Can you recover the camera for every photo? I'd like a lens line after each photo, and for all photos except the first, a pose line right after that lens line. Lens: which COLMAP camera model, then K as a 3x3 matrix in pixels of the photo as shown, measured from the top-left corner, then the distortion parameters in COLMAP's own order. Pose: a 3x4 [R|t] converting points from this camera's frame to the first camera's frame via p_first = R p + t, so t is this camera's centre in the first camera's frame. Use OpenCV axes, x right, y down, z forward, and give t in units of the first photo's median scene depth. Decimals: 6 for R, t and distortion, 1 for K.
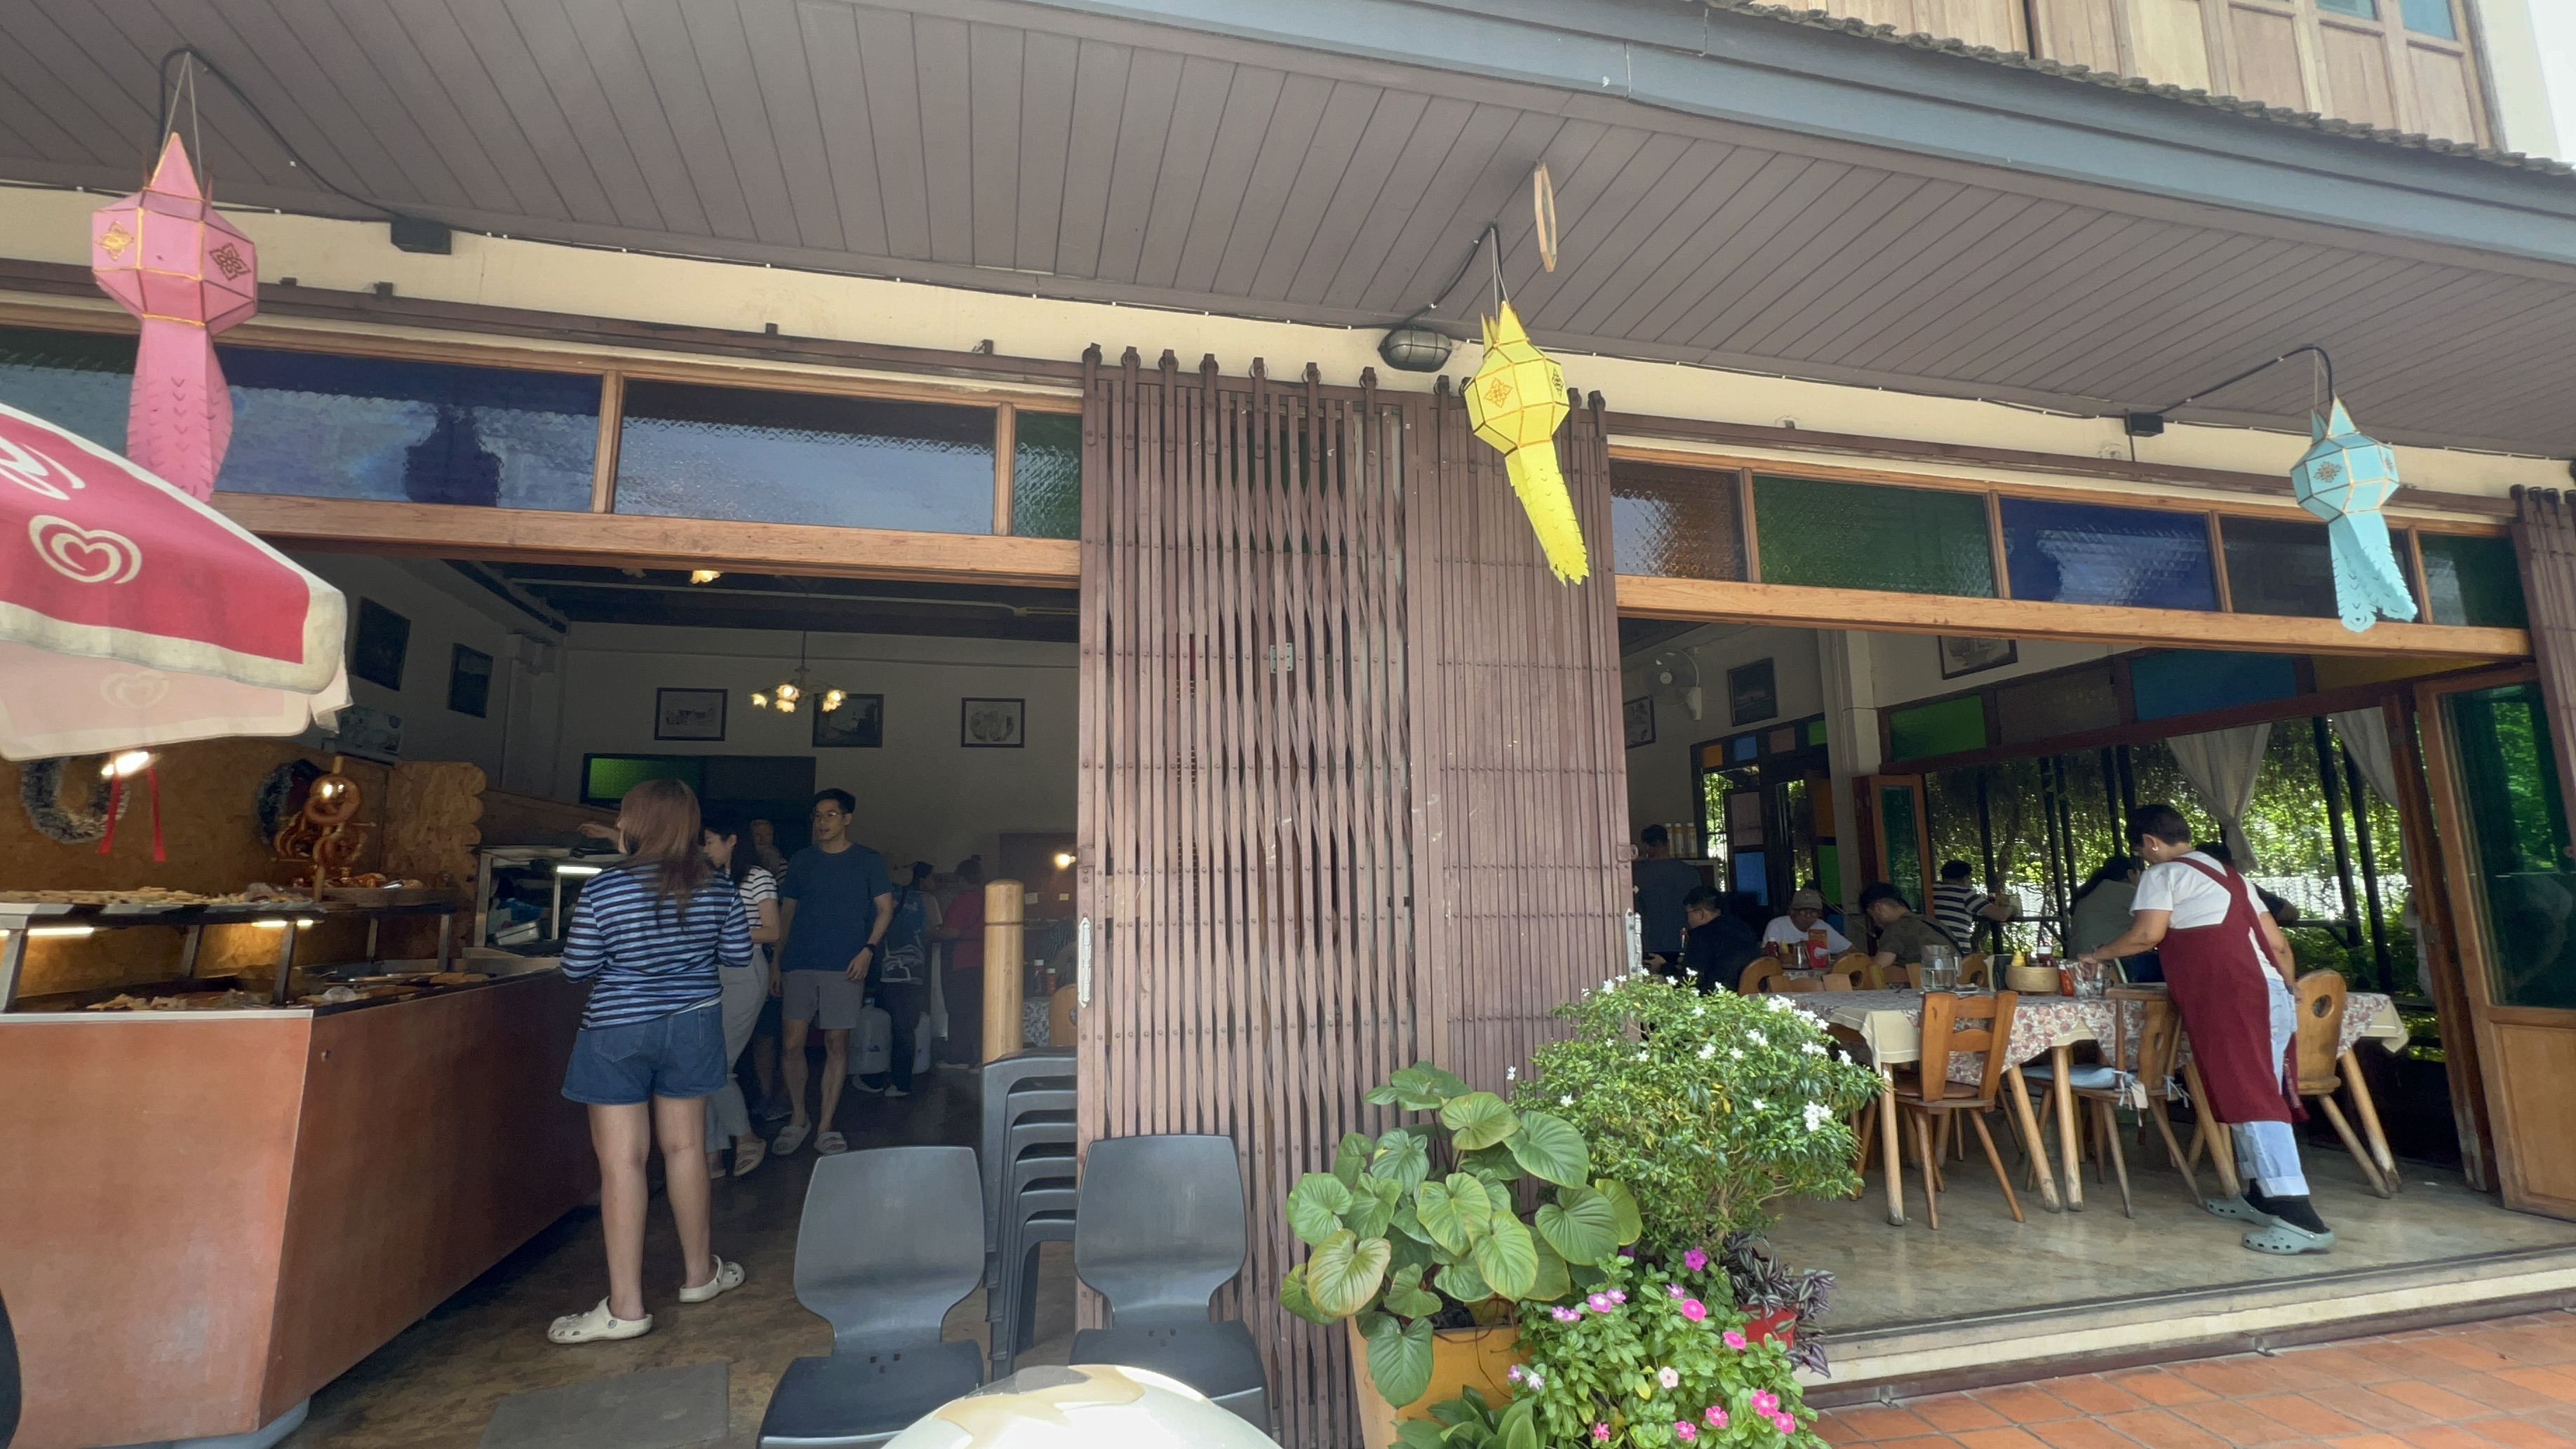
lens RADIAL K [[1125.5, 0, 1286.9], [0, 1125.5, 727.0], [0, 0, 1]] dist [0.000673, 0.000145]
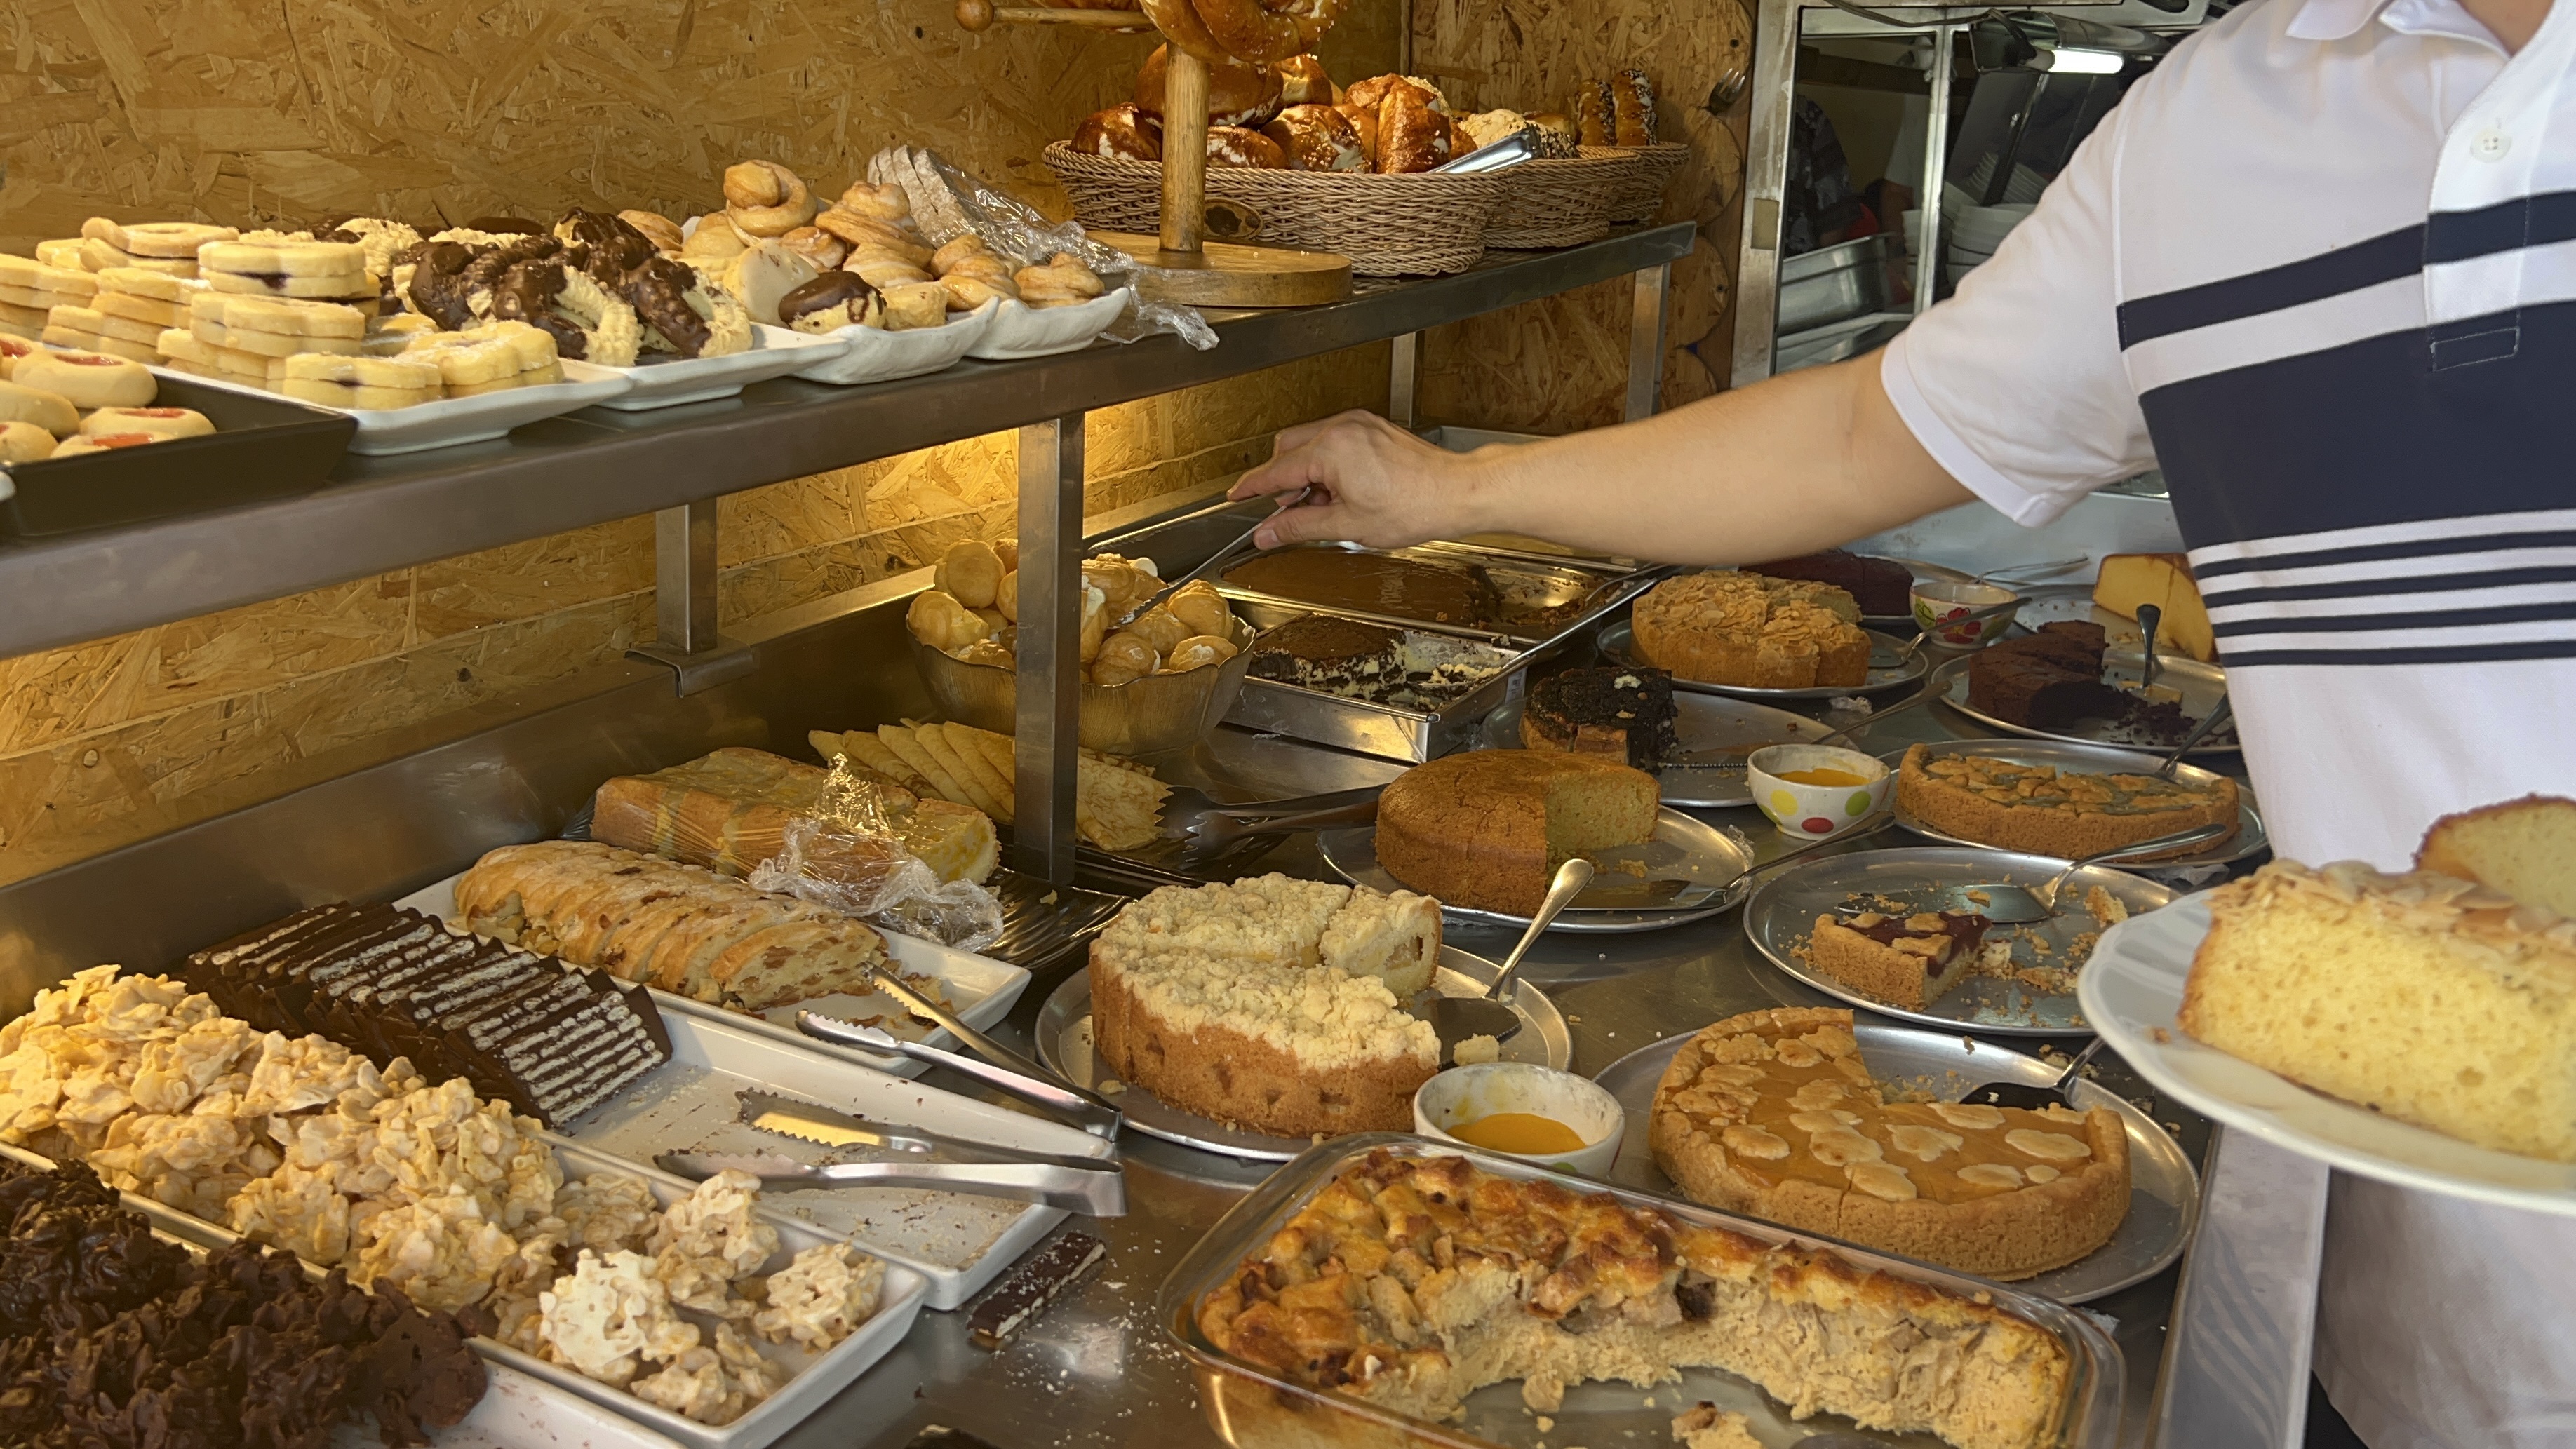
lens RADIAL K [[2107.0, 0, 1276.1], [0, 2107.0, 729.2], [0, 0, 1]] dist [0.050107, -0.075792]
pose [[0.752392, 0.212882, -0.623368, -0.490450], [0.073922, 0.913073, 0.401040, 0.070481], [0.654554, -0.347820, 0.671253, 0.596594]]
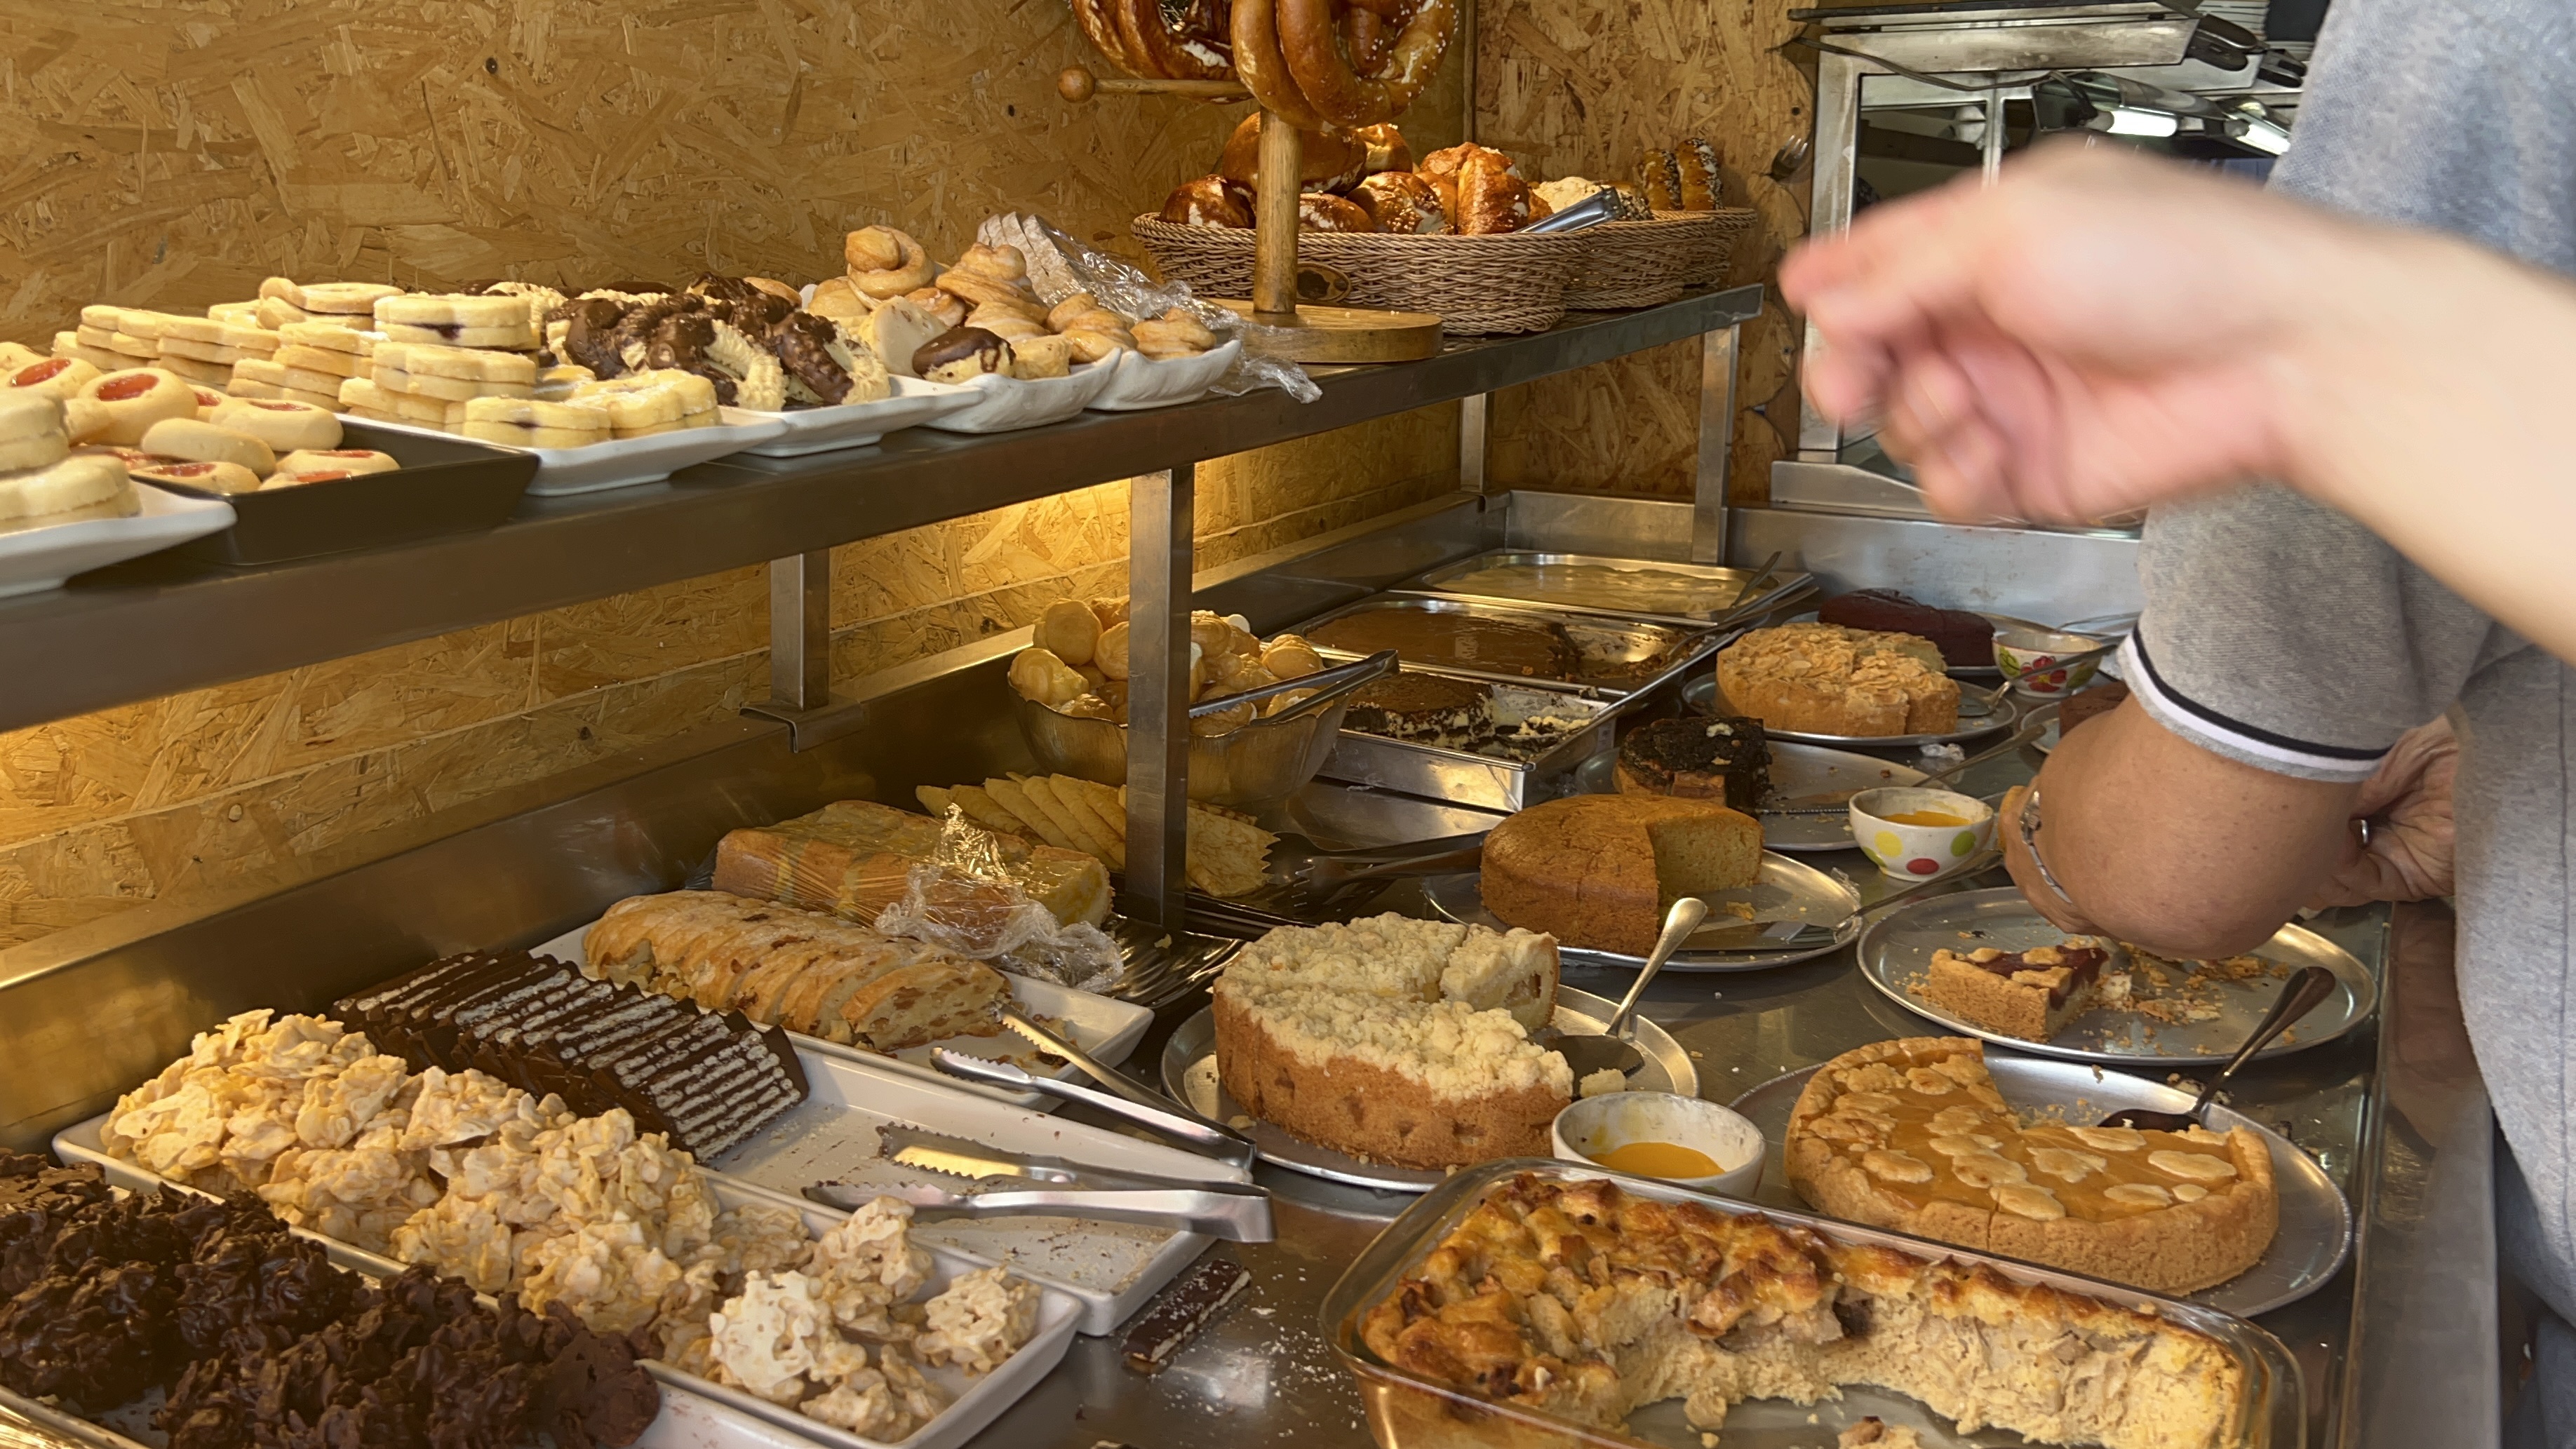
lens RADIAL K [[2107.0, 0, 1267.4], [0, 2107.0, 713.3], [0, 0, 1]] dist [0.050107, -0.075792]
pose [[0.741339, 0.171294, -0.648903, -0.493956], [0.094787, 0.930465, 0.353908, 0.073264], [0.664403, -0.323873, 0.673553, 0.587594]]
